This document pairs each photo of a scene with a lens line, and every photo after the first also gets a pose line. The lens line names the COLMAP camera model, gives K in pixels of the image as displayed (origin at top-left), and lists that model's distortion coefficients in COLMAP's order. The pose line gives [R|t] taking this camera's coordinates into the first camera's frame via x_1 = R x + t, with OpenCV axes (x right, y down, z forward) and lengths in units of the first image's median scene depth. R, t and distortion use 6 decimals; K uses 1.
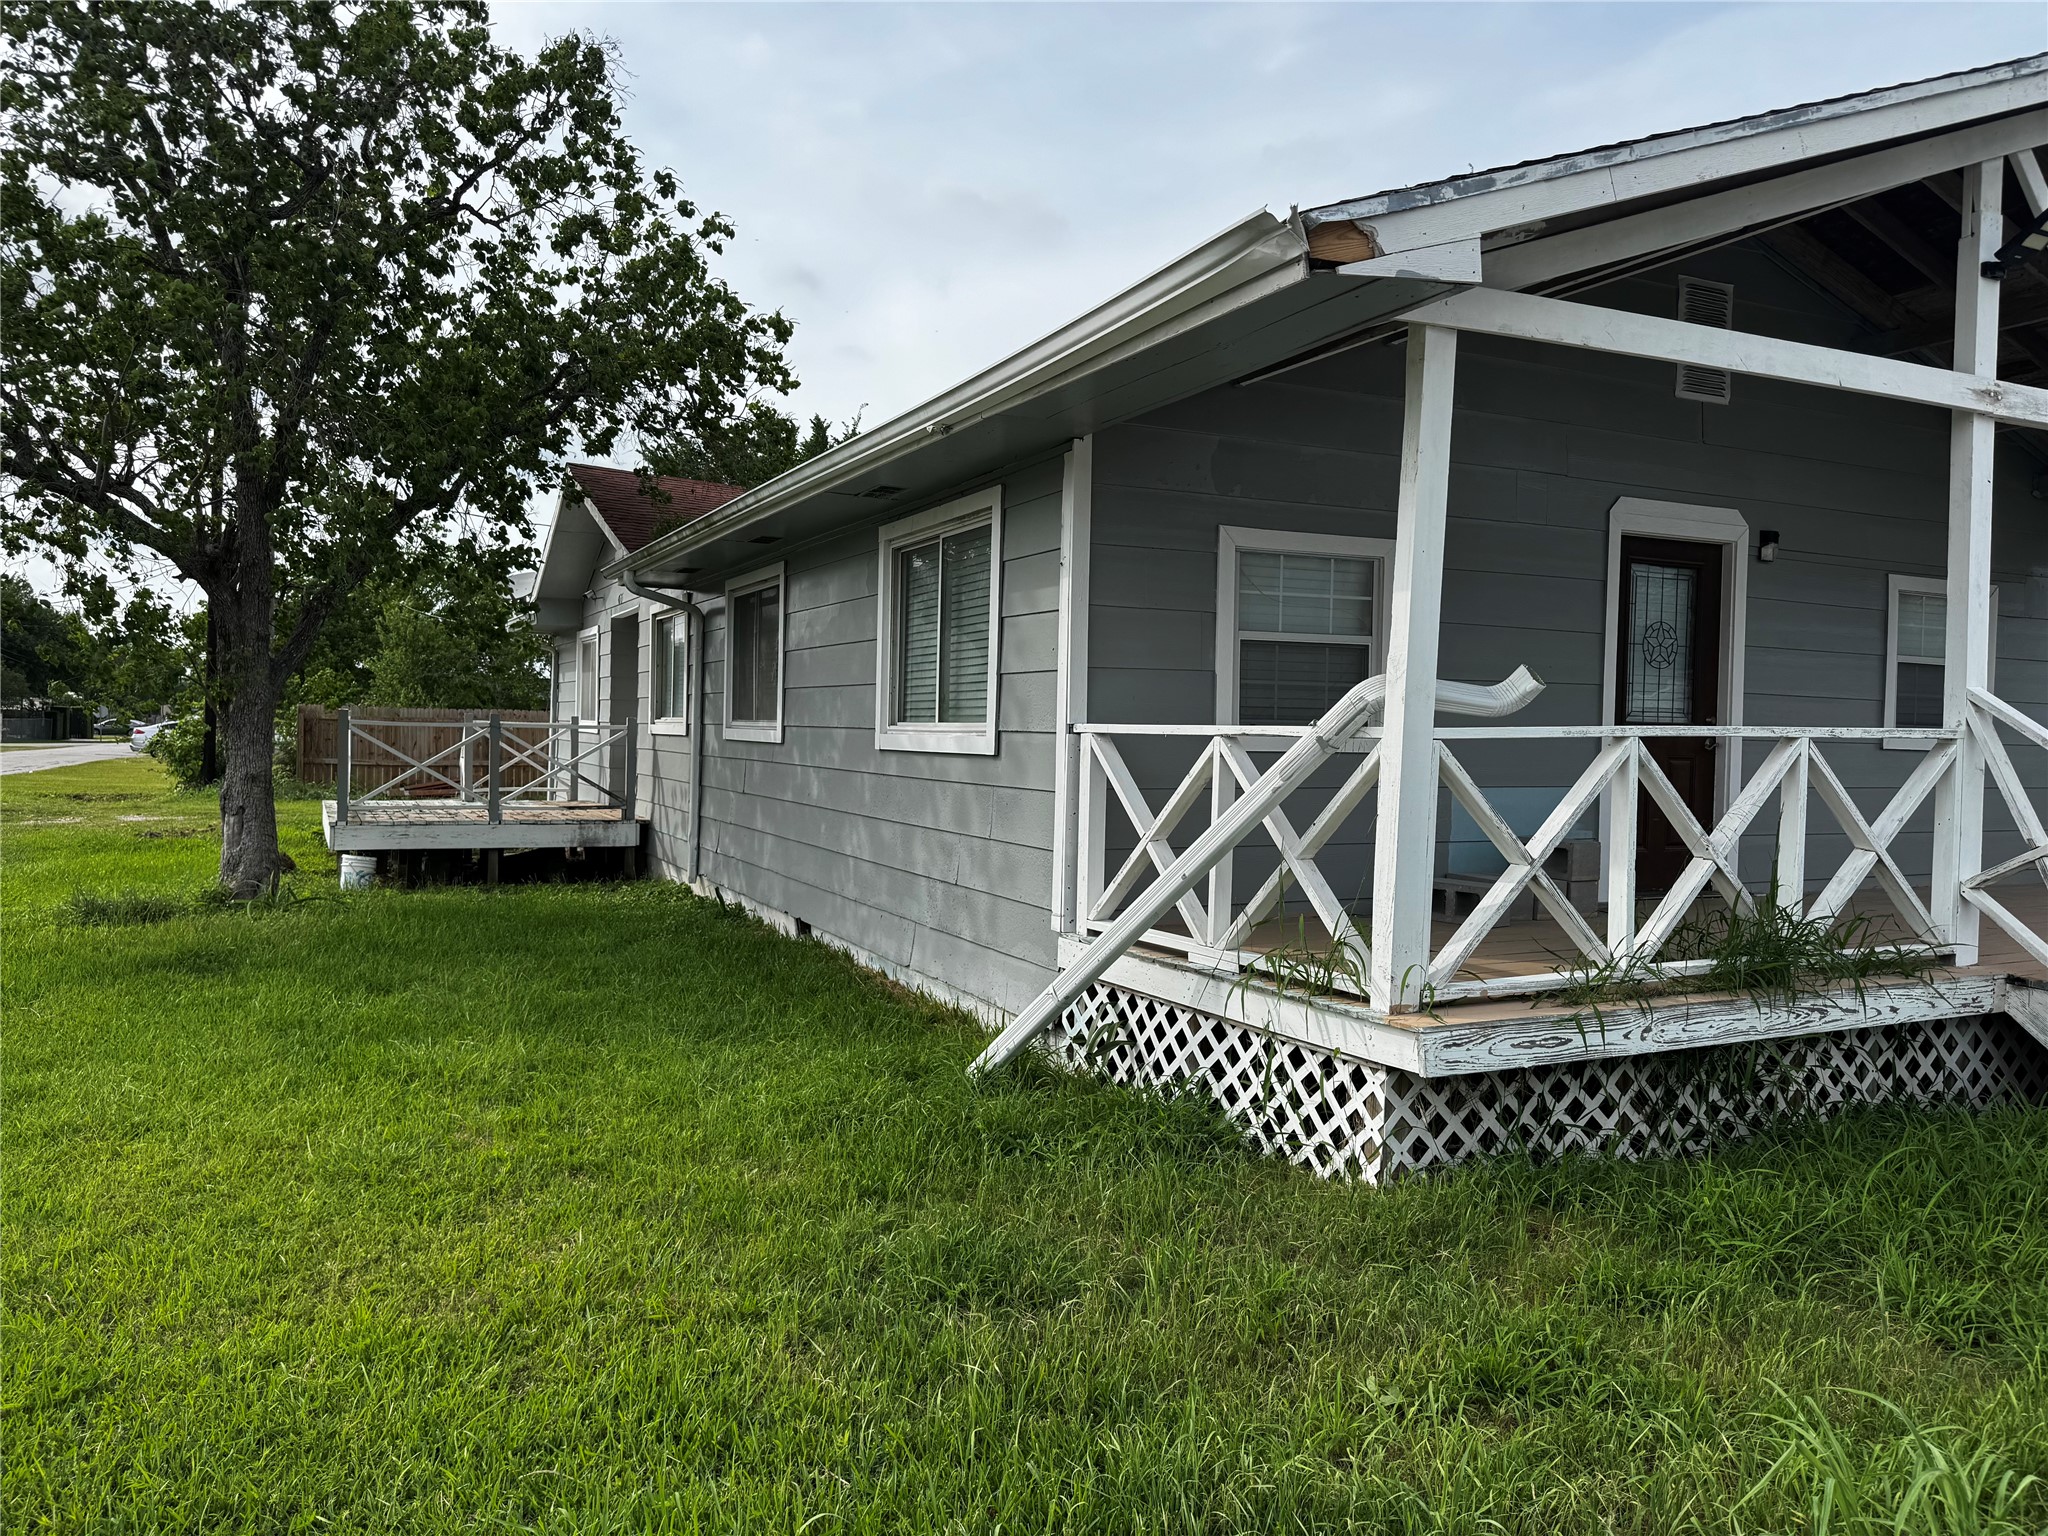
lens RADIAL K [[1425.3, 0, 1025.6], [0, 1425.3, 773.0], [0, 0, 1]] dist [0.042624, -0.043793]
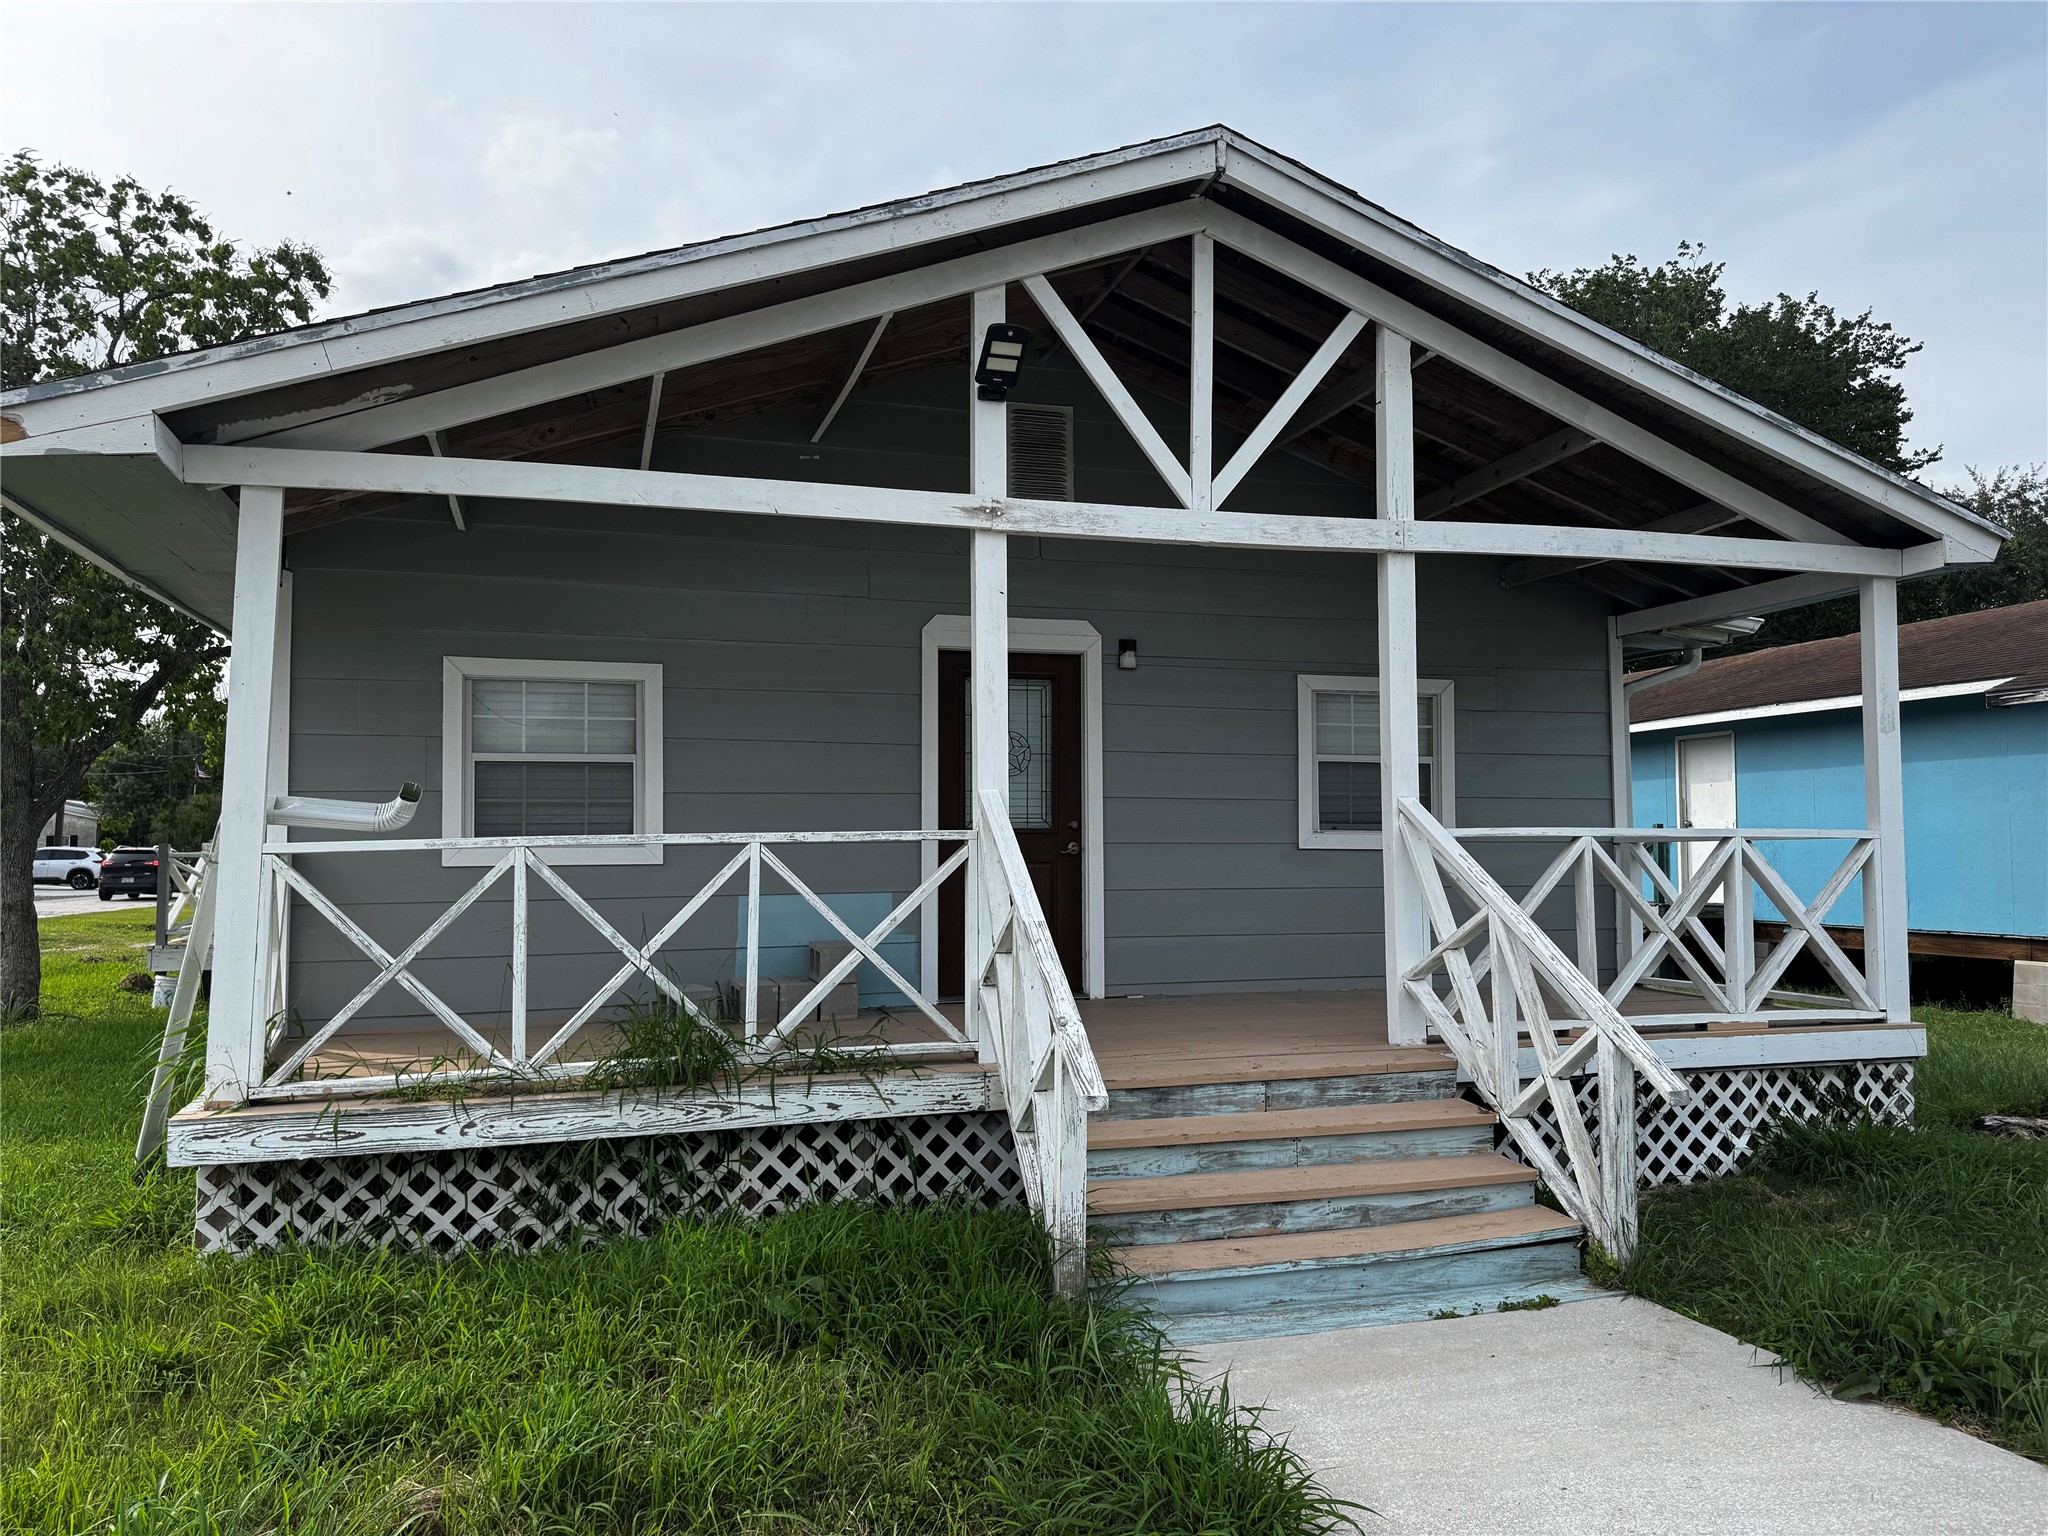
lens RADIAL K [[1425.3, 0, 1027.8], [0, 1425.3, 770.9], [0, 0, 1]] dist [0.042624, -0.043793]
pose [[0.990932, -0.028386, -0.131332, 0.886548], [0.017386, 0.996301, -0.084153, 0.014223], [0.133235, 0.081106, 0.987760, -0.005149]]
